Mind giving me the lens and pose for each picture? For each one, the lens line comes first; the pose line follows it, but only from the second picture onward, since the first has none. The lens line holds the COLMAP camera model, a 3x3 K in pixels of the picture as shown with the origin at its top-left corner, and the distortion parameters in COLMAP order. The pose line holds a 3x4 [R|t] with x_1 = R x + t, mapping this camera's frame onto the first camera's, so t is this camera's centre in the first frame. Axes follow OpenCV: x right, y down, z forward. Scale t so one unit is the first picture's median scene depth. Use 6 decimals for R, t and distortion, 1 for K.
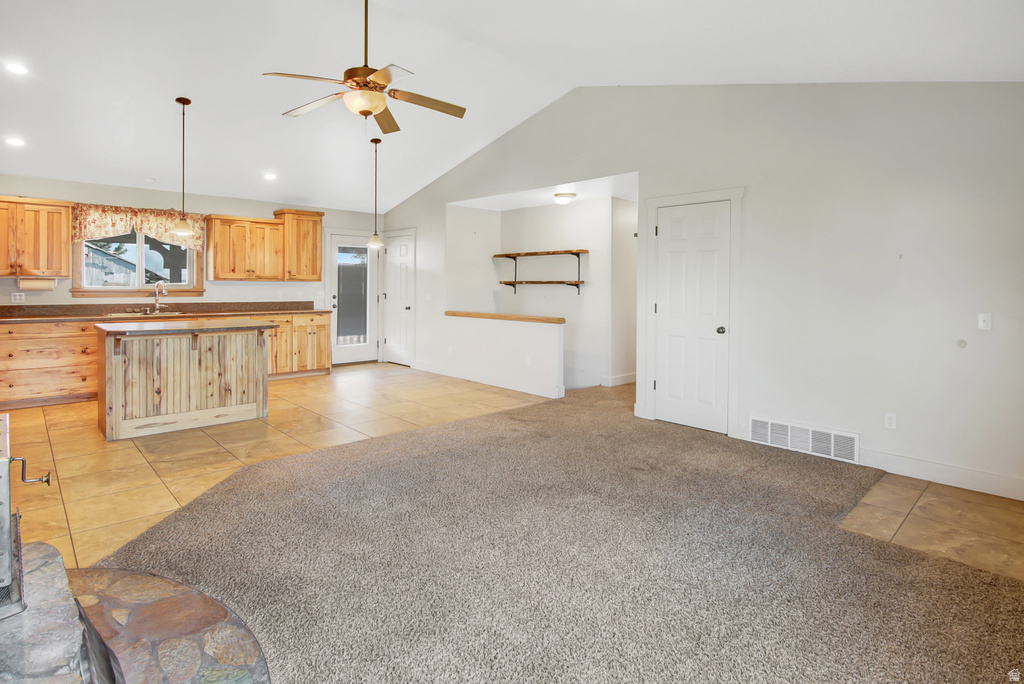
lens RADIAL K [[532.6, 0, 537.8], [0, 532.6, 290.1], [0, 0, 1]] dist [-0.017087, -0.001345]
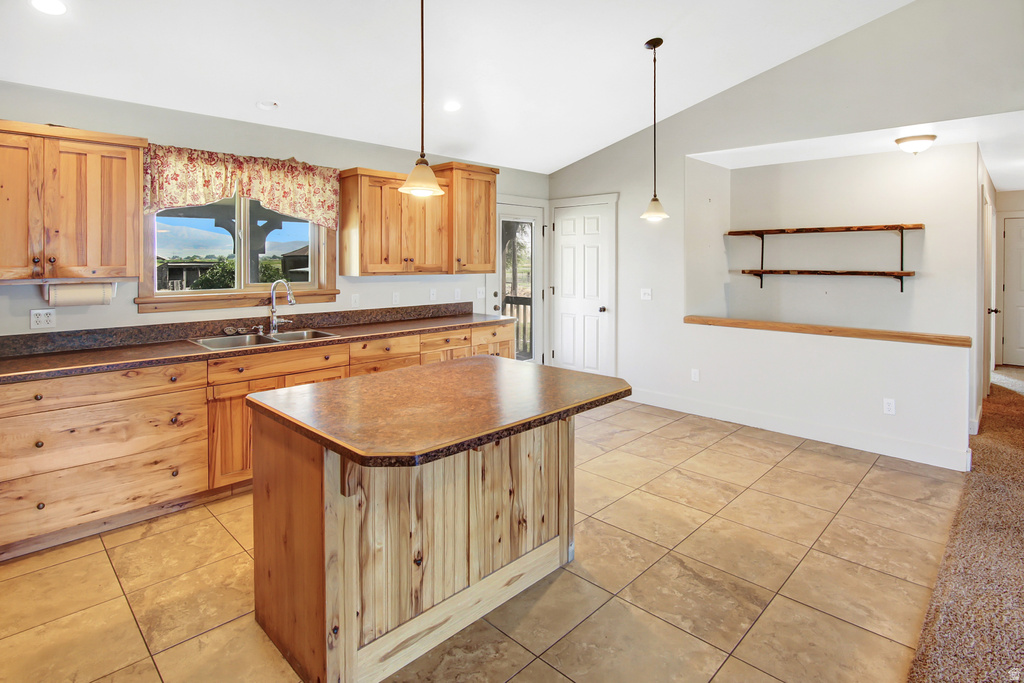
lens RADIAL K [[532.6, 0, 539.3], [0, 532.6, 262.4], [0, 0, 1]] dist [-0.017087, -0.001345]
pose [[0.999513, -0.006648, 0.030473, -0.460802], [0.006743, 0.999973, -0.003023, -0.034080], [-0.030452, 0.003227, 0.999531, 0.412493]]
